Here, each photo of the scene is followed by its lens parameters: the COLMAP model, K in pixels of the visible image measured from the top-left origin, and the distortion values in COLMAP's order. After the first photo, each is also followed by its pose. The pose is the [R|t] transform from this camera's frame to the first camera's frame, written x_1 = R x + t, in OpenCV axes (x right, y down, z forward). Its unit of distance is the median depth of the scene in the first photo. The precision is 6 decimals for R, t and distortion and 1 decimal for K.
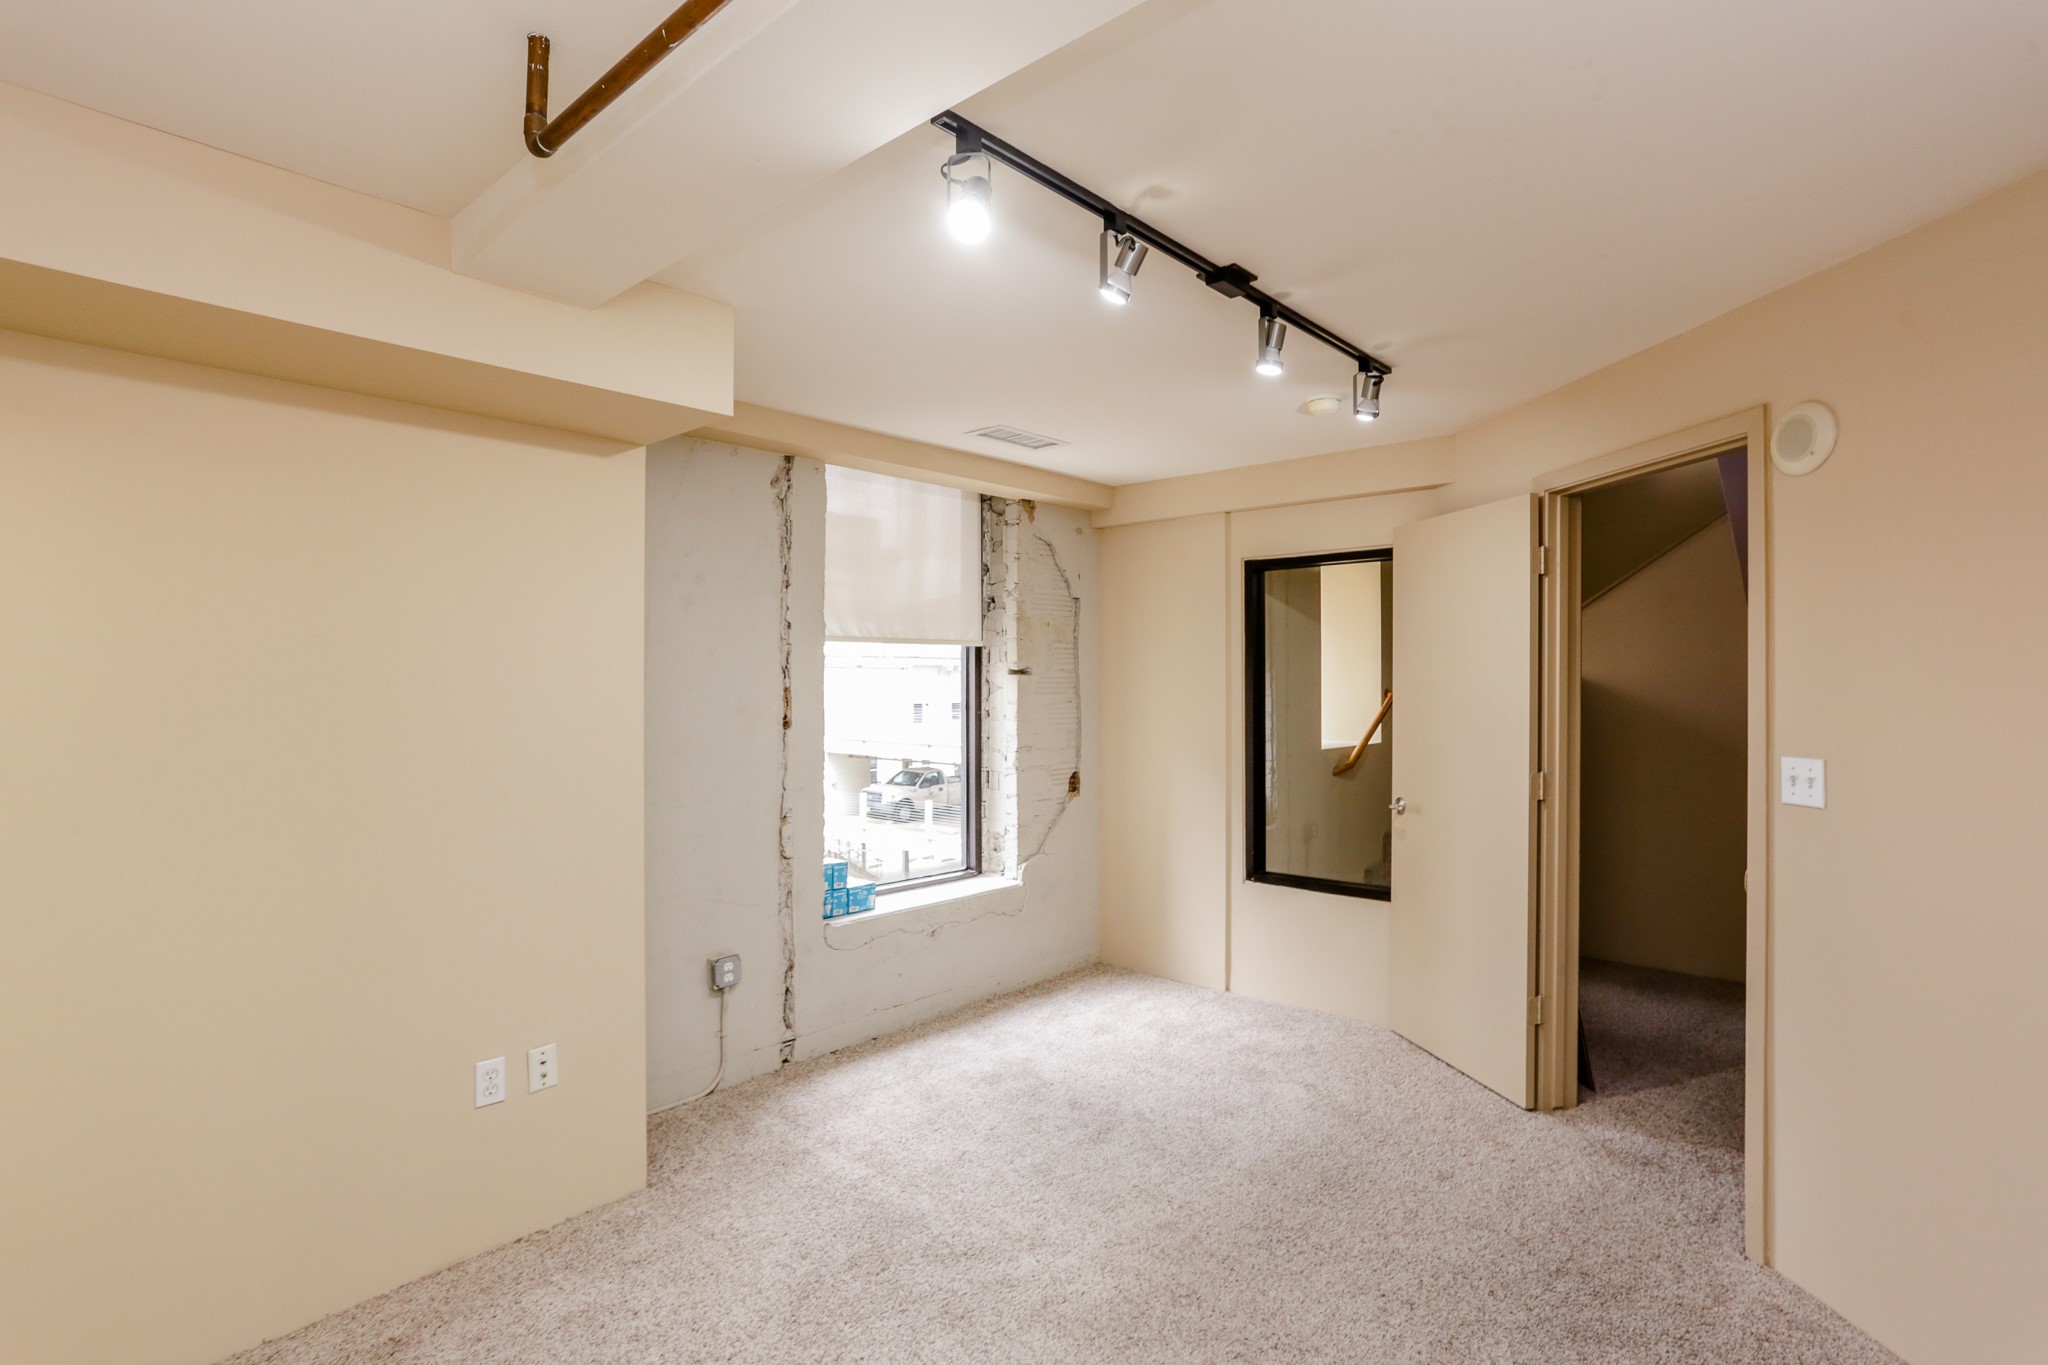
lens RADIAL K [[1003.8, 0, 1029.4], [0, 1003.8, 691.6], [0, 0, 1]] dist [-0.031973, 0.016893]
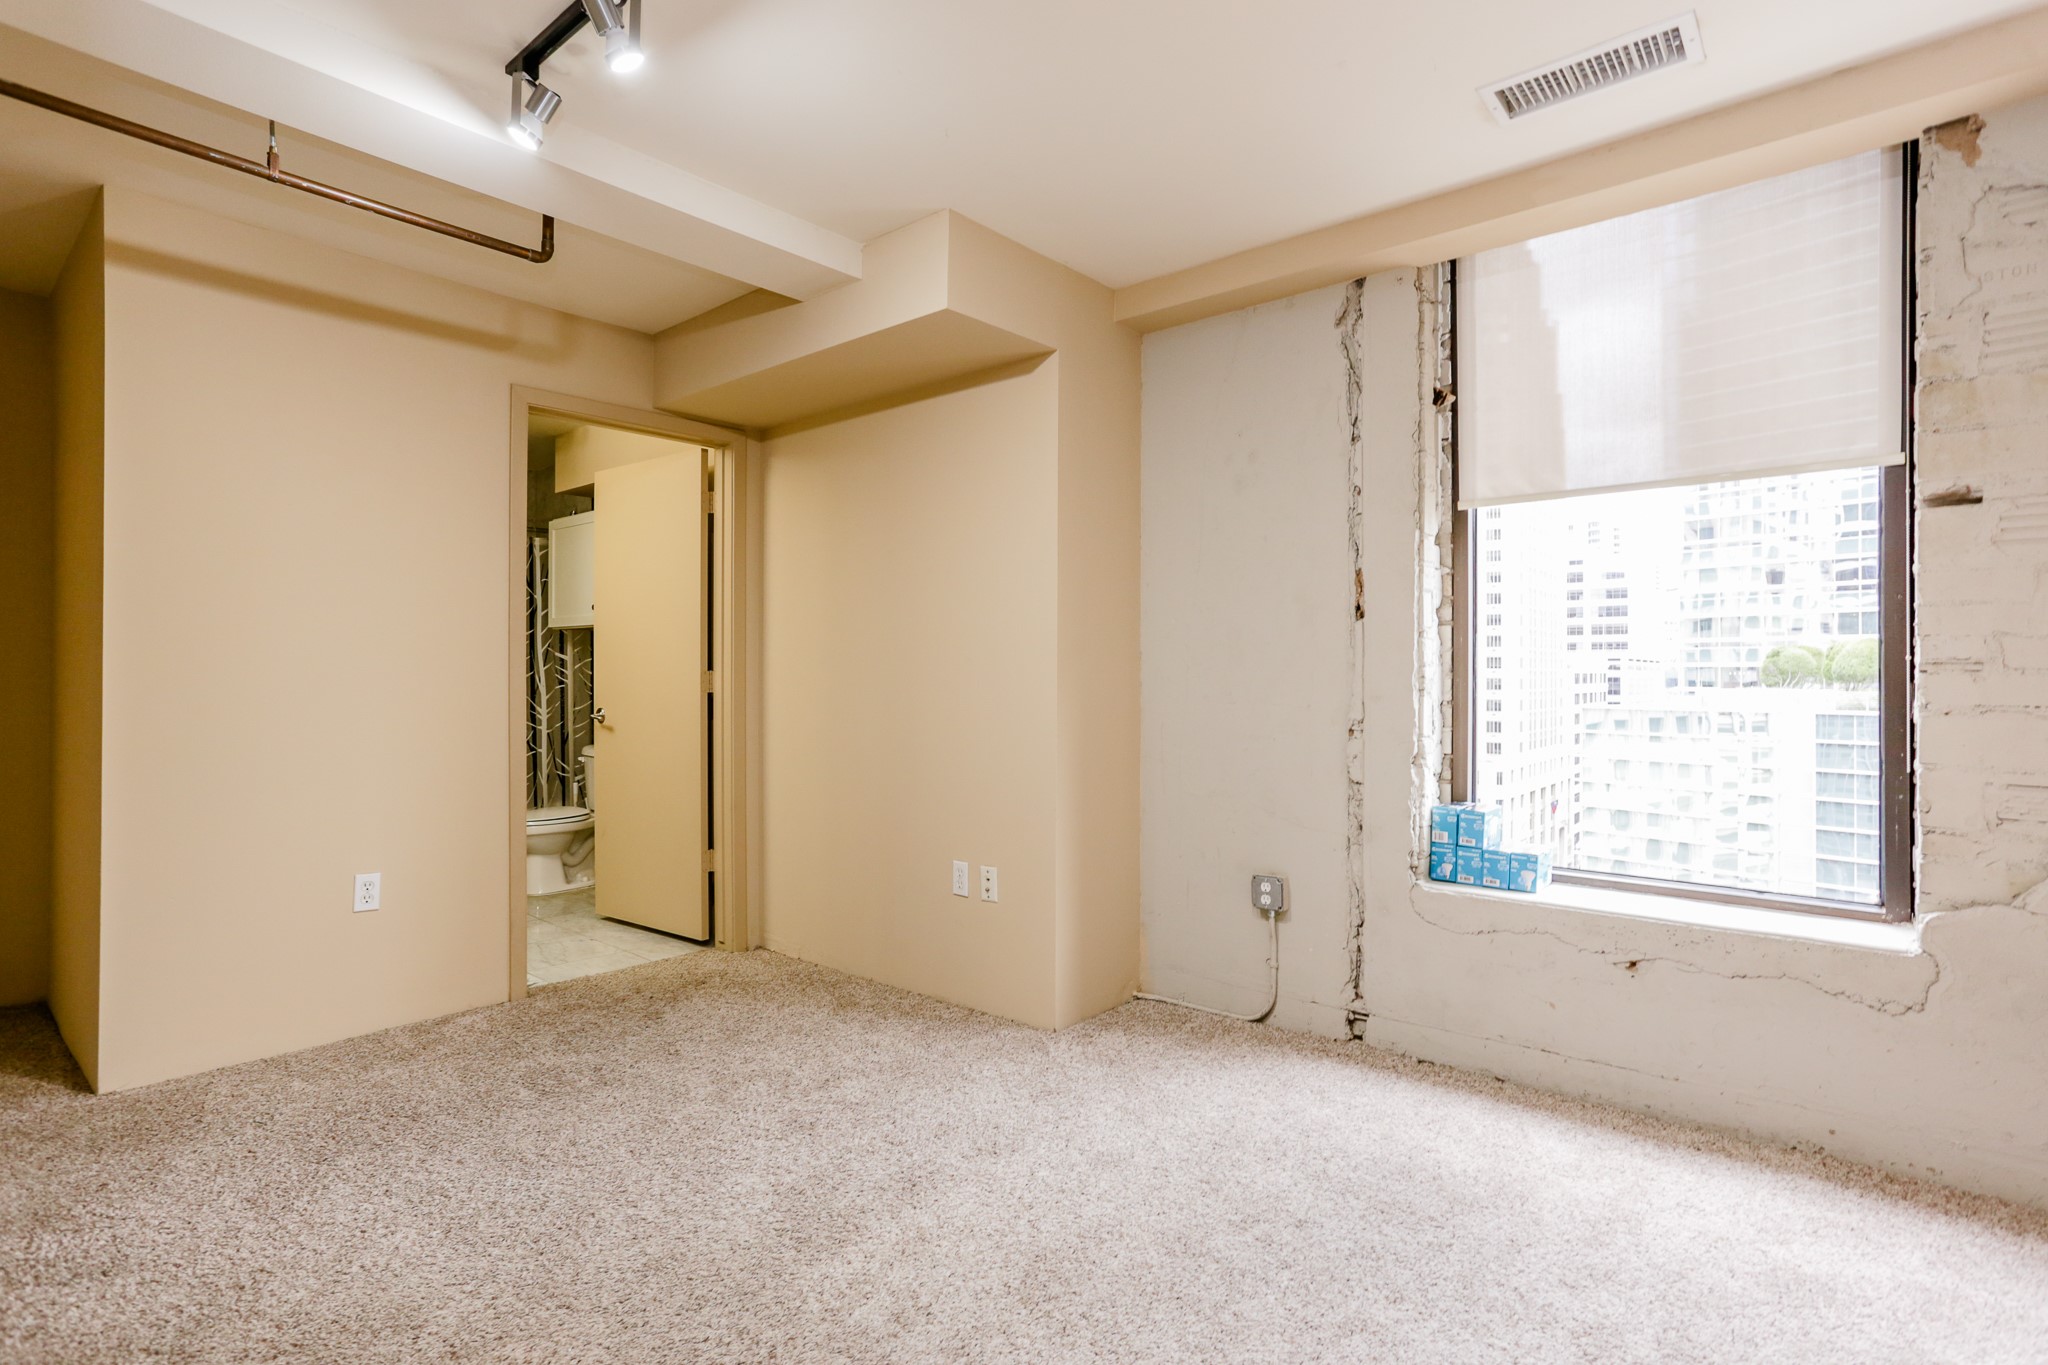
lens RADIAL K [[1003.8, 0, 1029.1], [0, 1003.8, 669.1], [0, 0, 1]] dist [-0.031973, 0.016893]
pose [[0.020113, -0.003674, -0.999791, 0.548136], [0.000611, 0.999993, -0.003662, 0.078512], [0.999798, -0.000538, 0.020115, 0.721082]]
